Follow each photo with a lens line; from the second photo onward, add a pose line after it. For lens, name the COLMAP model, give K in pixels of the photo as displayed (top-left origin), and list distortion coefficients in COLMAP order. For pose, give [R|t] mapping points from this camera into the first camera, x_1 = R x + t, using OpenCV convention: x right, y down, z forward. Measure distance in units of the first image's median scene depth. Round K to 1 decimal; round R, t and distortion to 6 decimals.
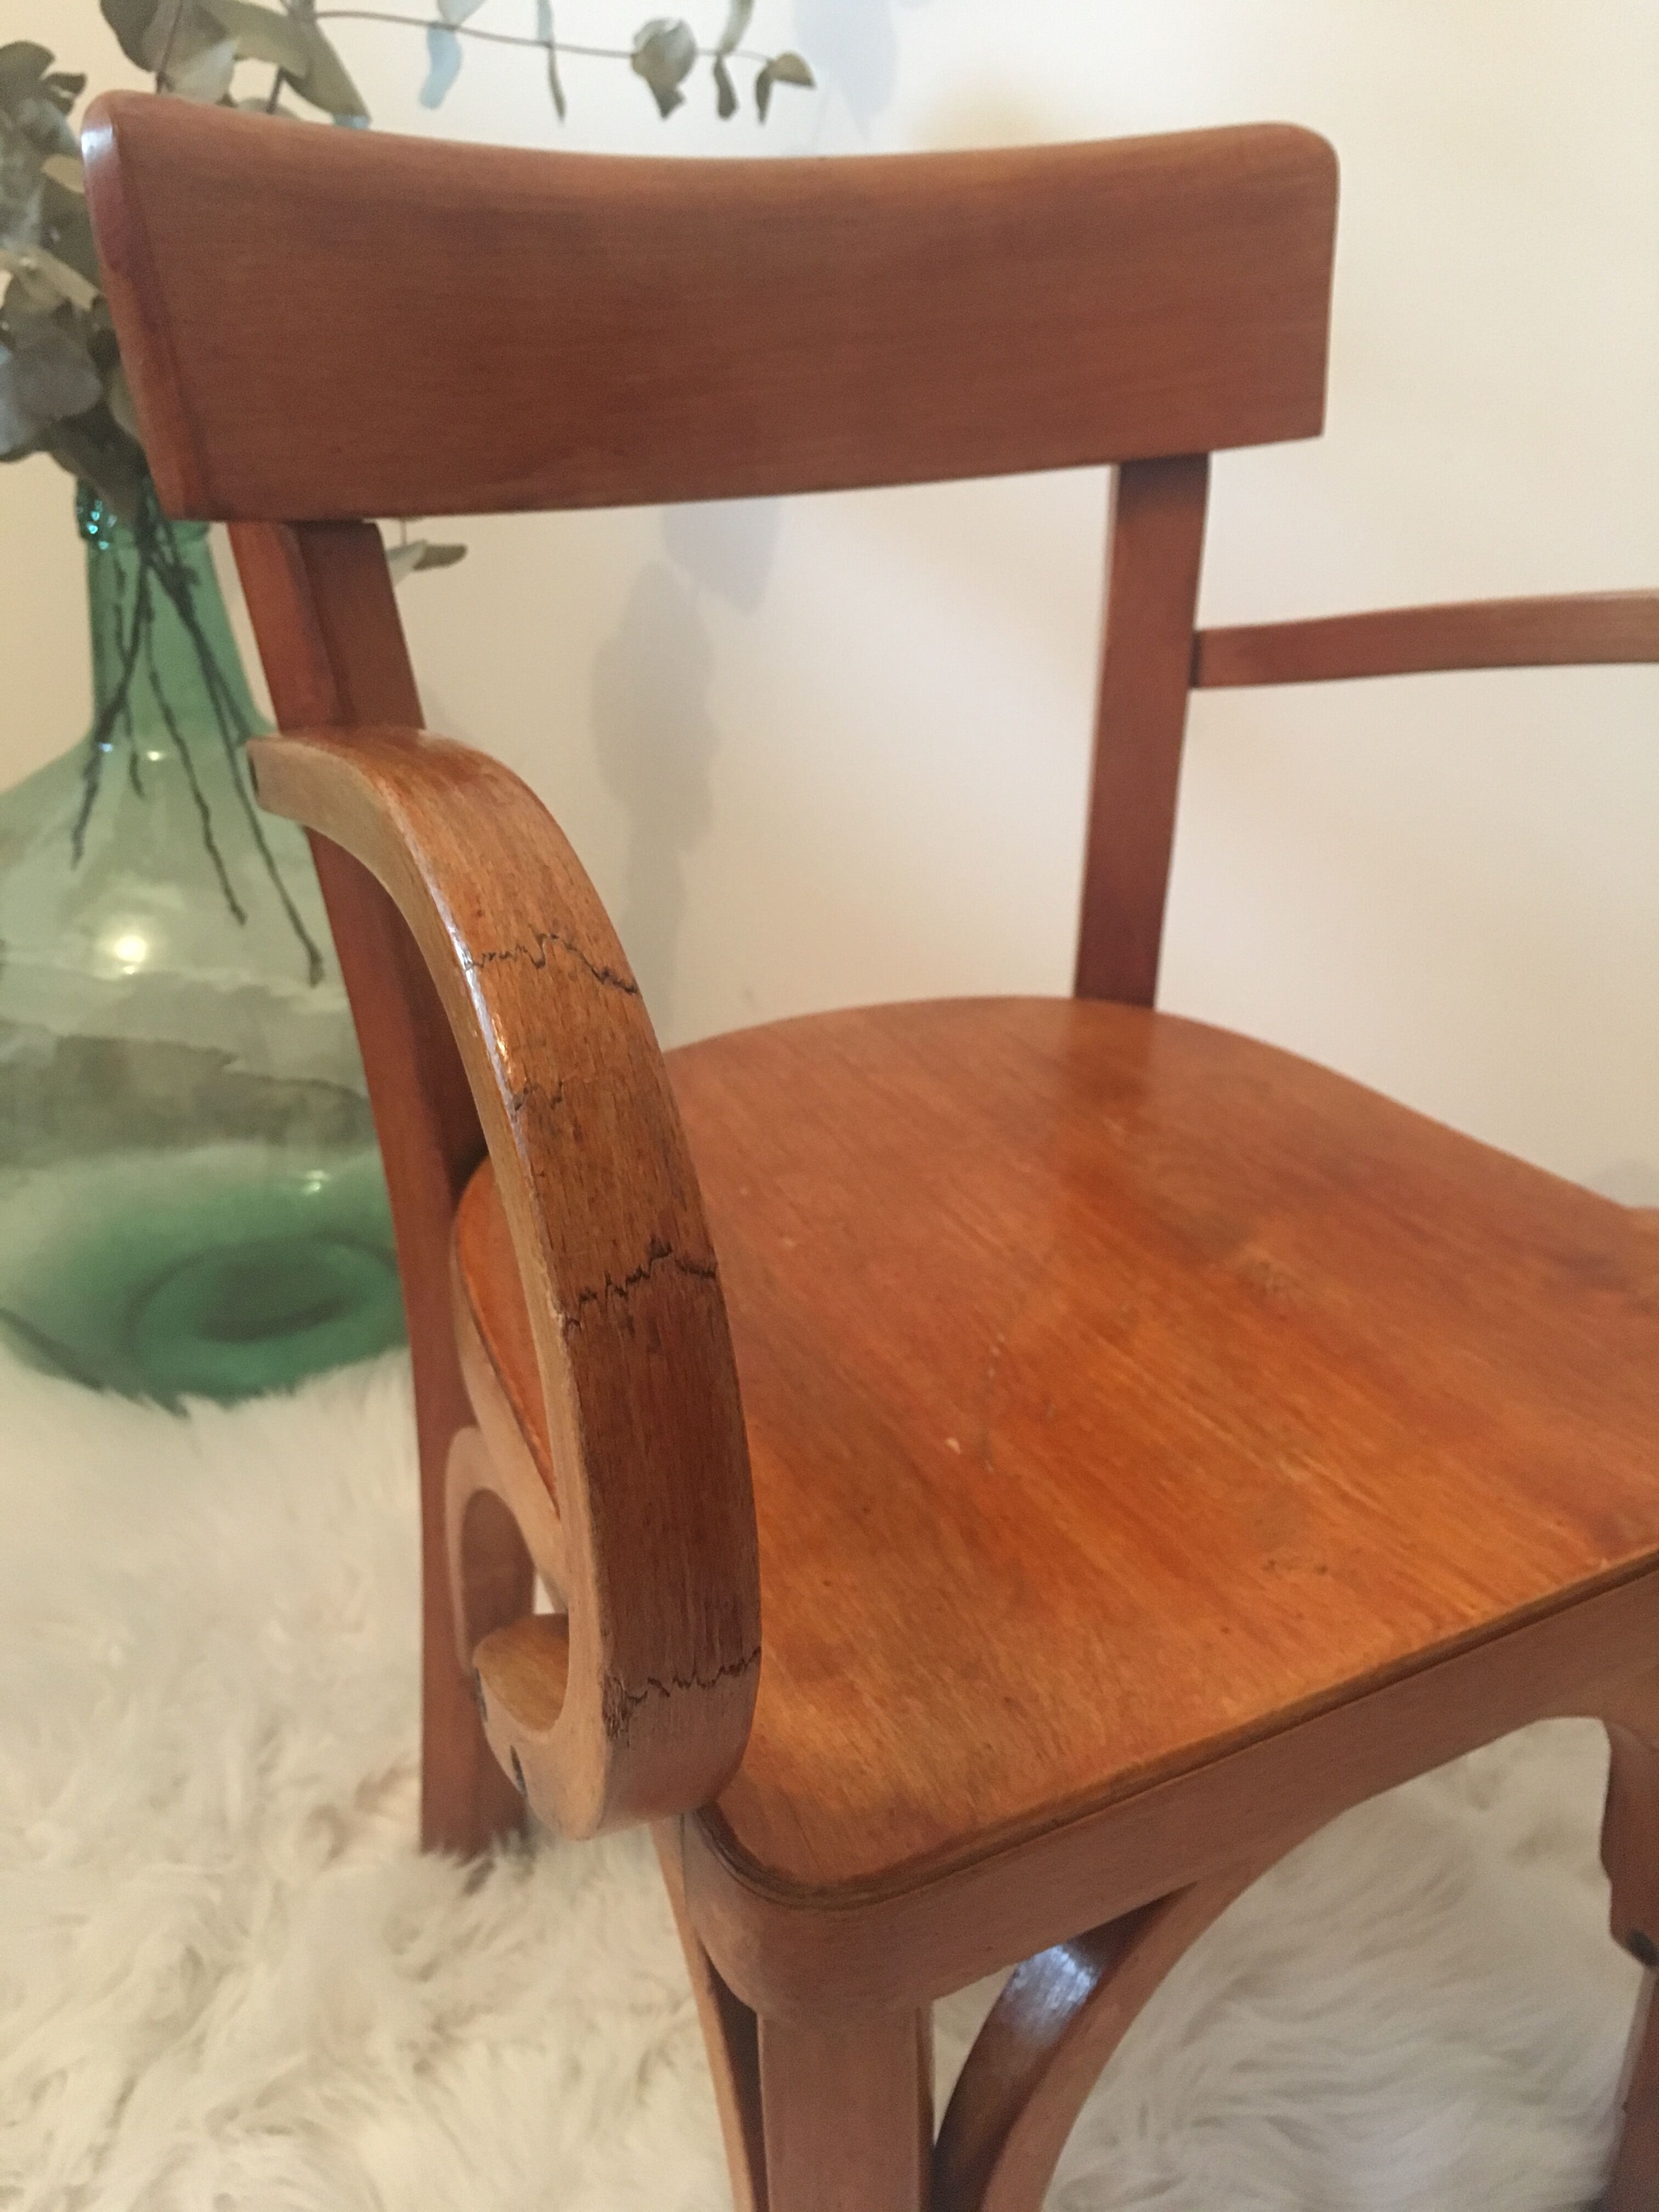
lens RADIAL K [[1927.9, 0, 829.5], [0, 1927.9, 1106.0], [0, 0, 1]] dist [0.064840, -0.101419]
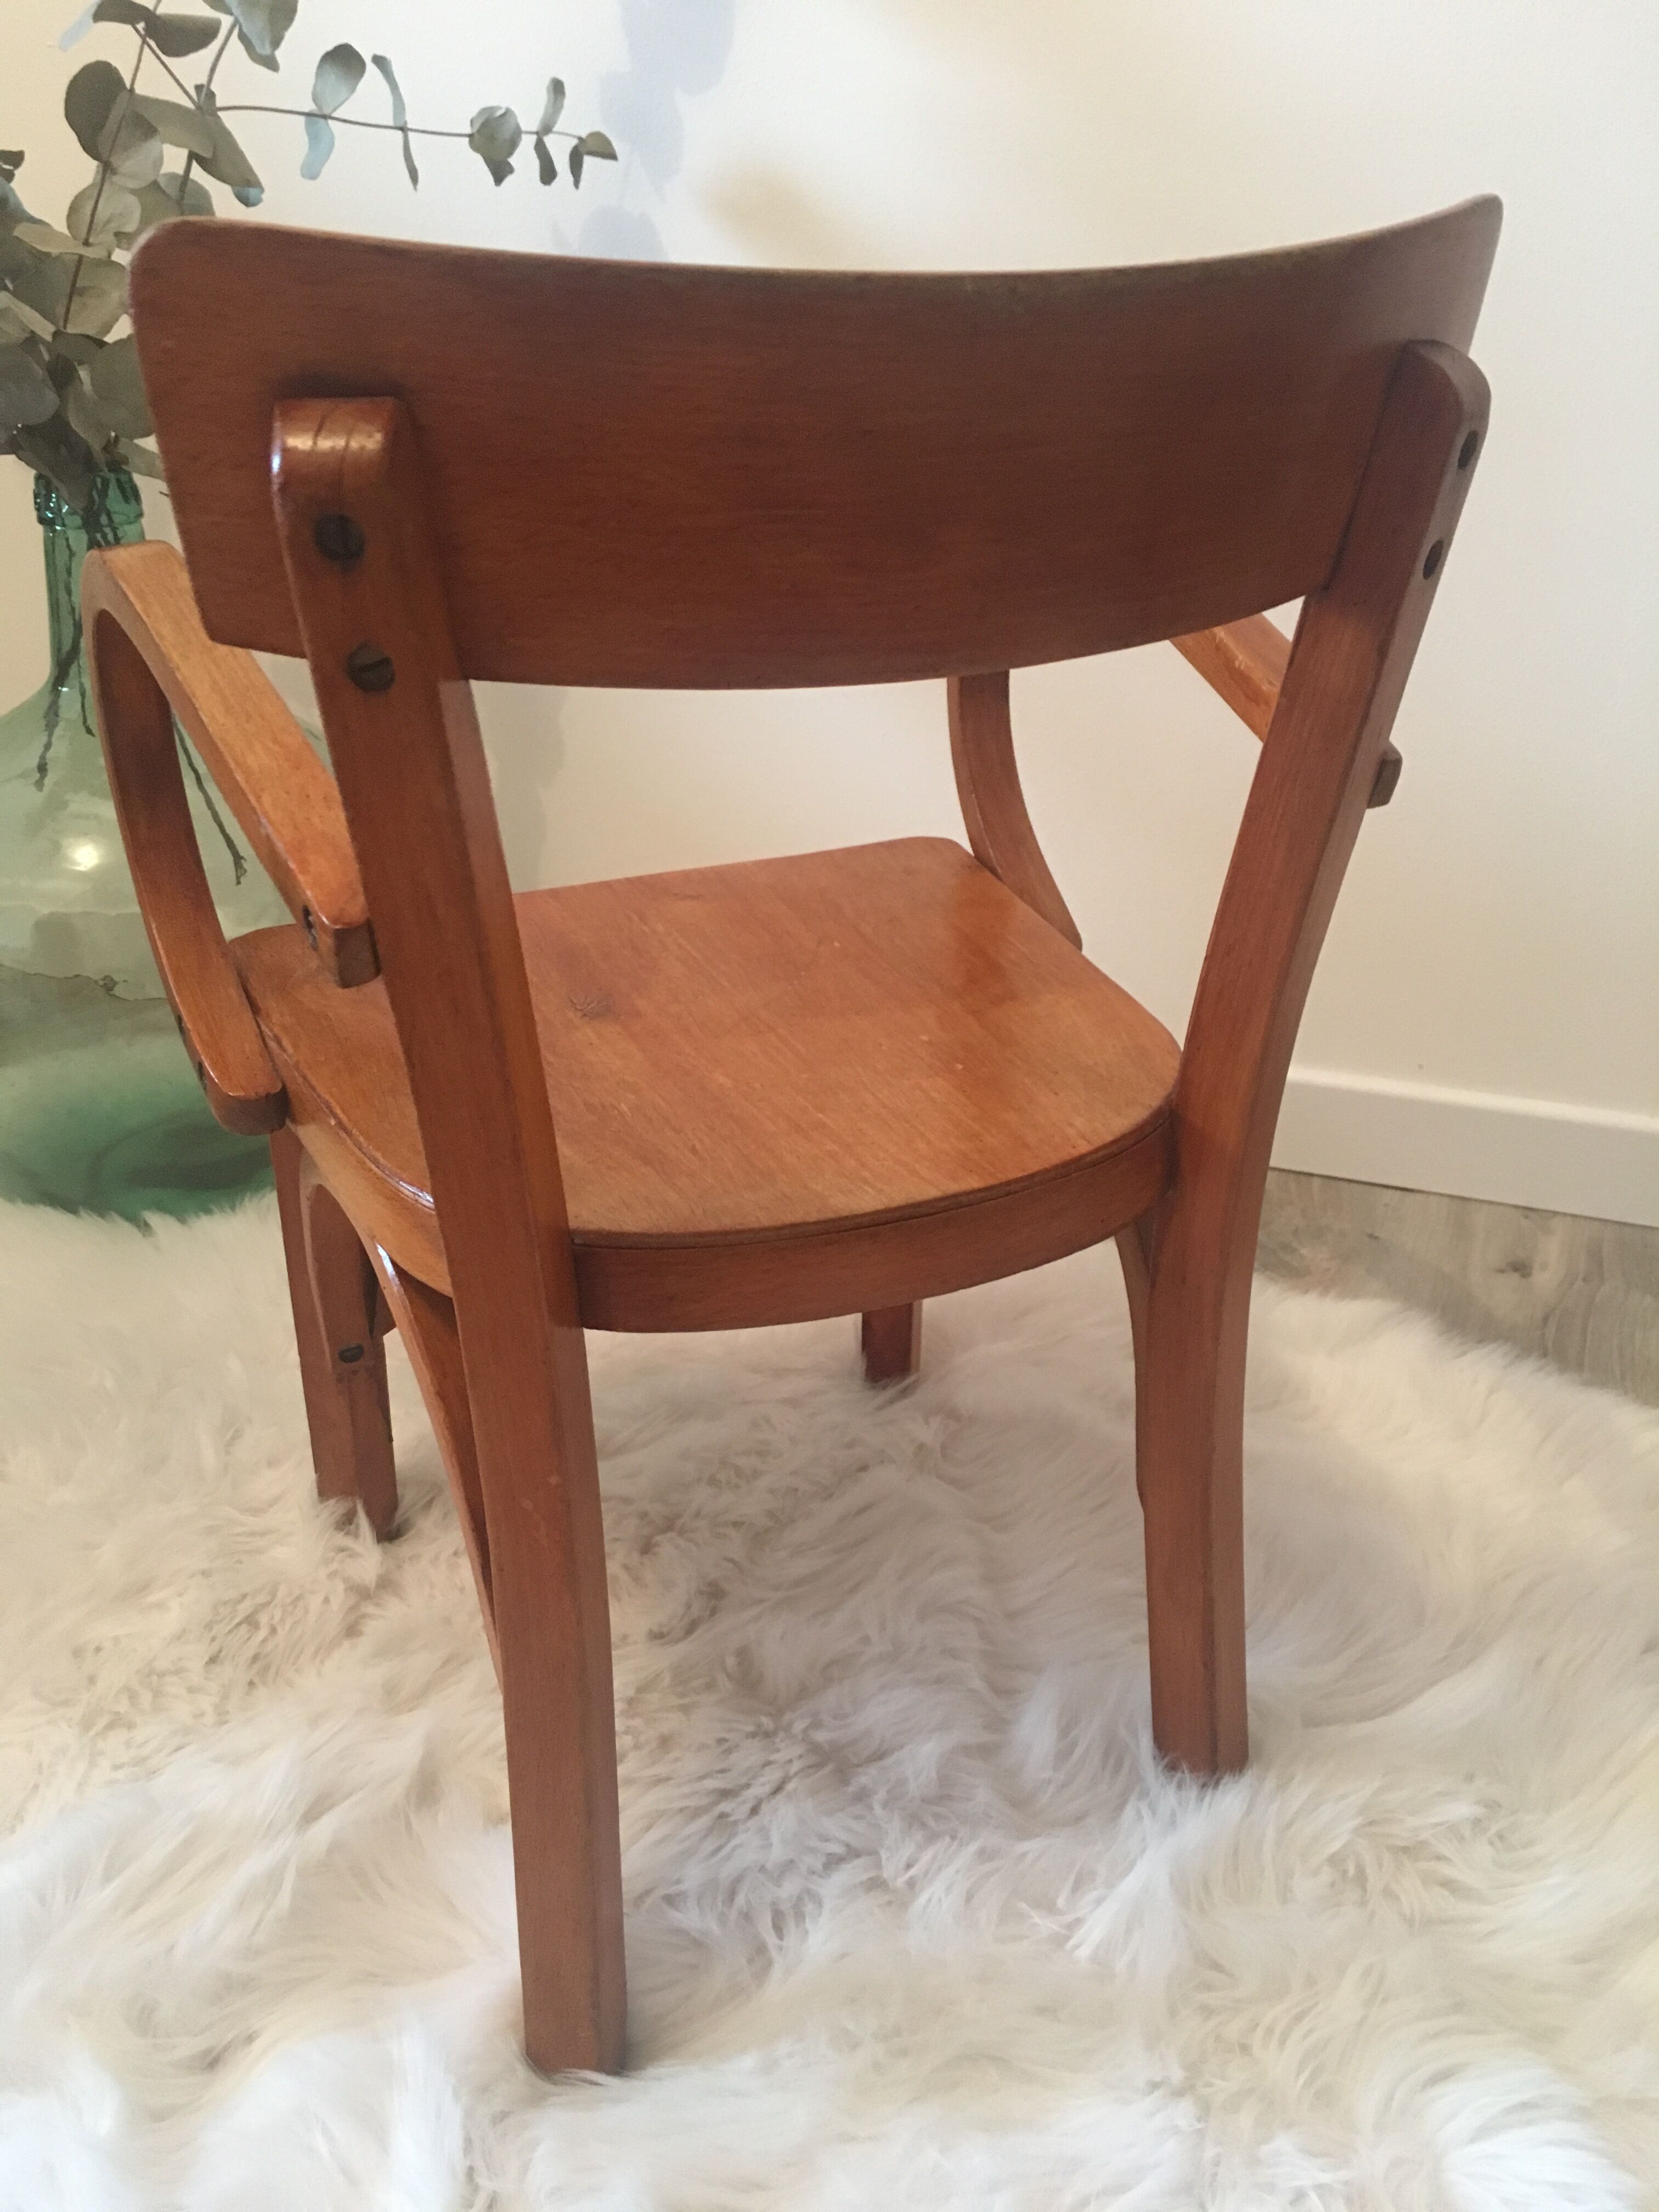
lens RADIAL K [[1860.7, 0, 829.5], [0, 1860.7, 1106.0], [0, 0, 1]] dist [0.044392, -0.065836]
pose [[0.997752, -0.034125, 0.057680, 0.040213], [0.034080, 0.999418, 0.001778, 0.097068], [-0.057707, 0.000192, 0.998334, -0.230591]]
